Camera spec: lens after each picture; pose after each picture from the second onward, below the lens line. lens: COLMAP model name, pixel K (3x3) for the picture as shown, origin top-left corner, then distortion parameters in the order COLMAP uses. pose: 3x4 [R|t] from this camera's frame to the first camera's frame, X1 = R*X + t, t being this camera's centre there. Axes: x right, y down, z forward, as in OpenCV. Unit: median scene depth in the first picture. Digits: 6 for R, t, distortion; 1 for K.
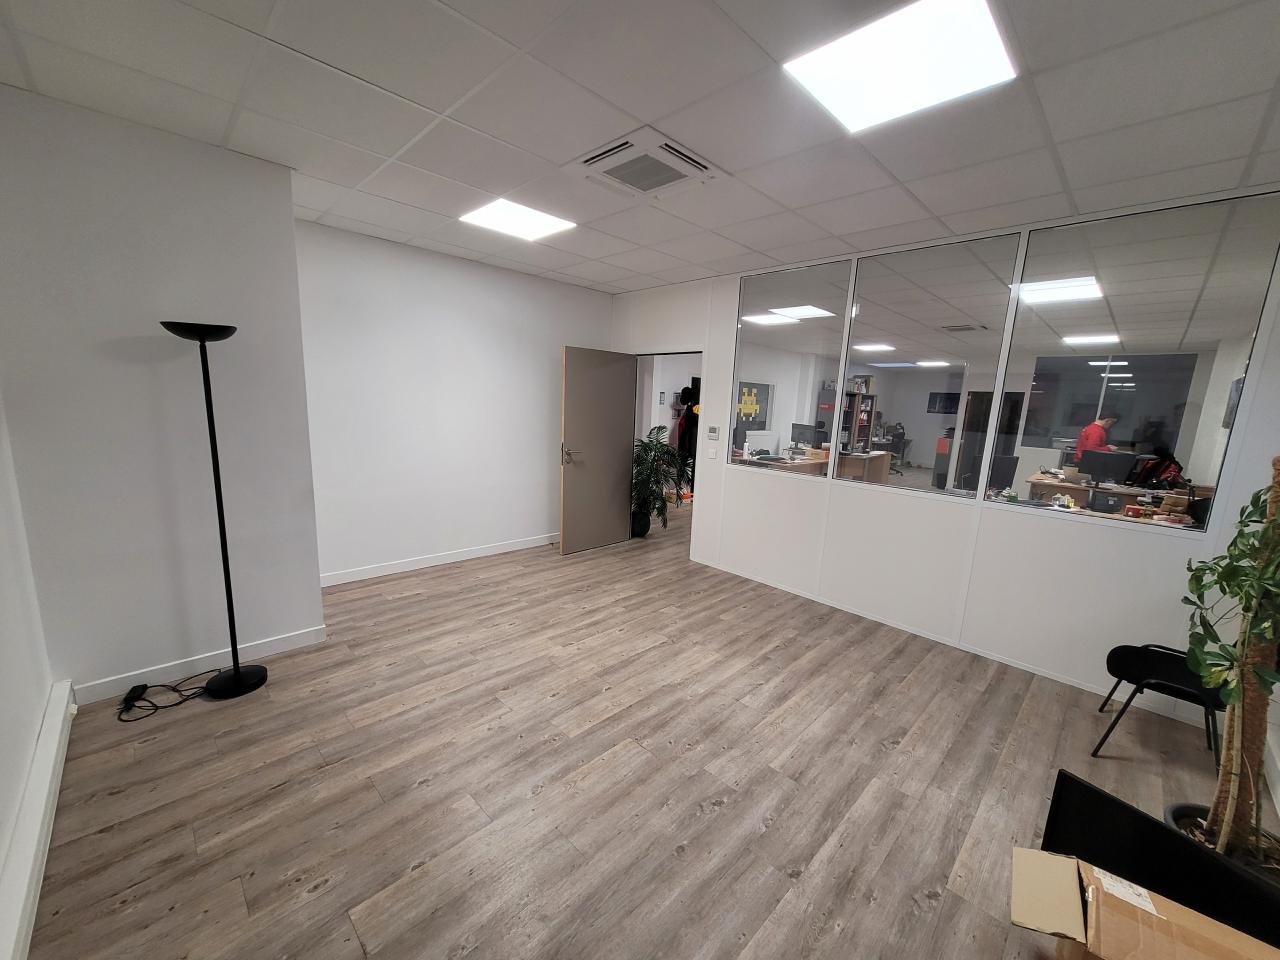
lens RADIAL K [[502.6, 0, 641.3], [0, 502.6, 485.2], [0, 0, 1]] dist [0.008437, 0.000191]
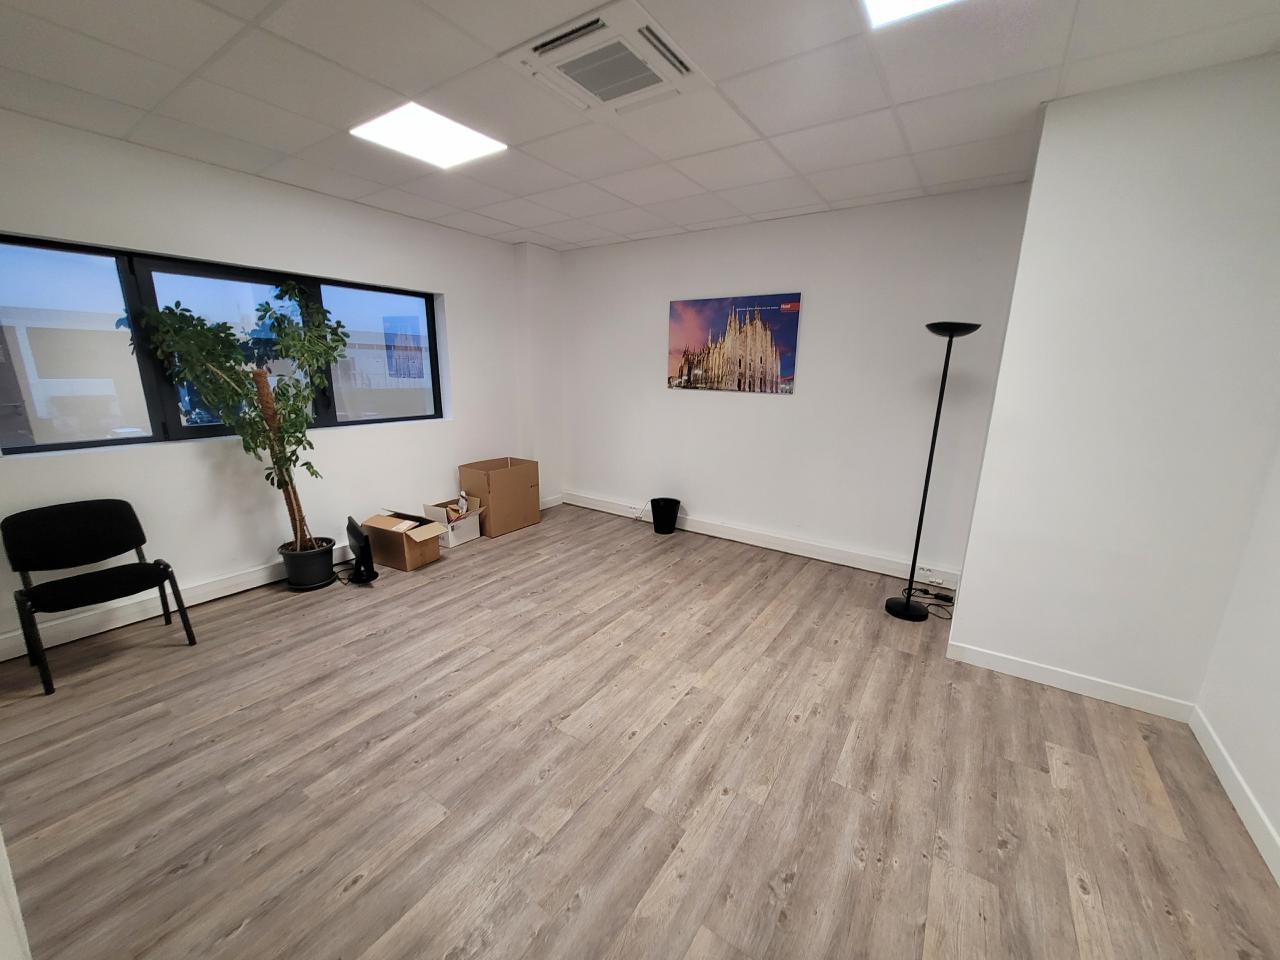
lens RADIAL K [[502.6, 0, 644.4], [0, 502.6, 483.1], [0, 0, 1]] dist [0.008437, 0.000191]
pose [[-0.979011, -0.016767, -0.203115, 0.090221], [-0.093944, 0.921545, 0.376735, -0.275446], [0.180863, 0.387909, -0.903778, 1.653975]]
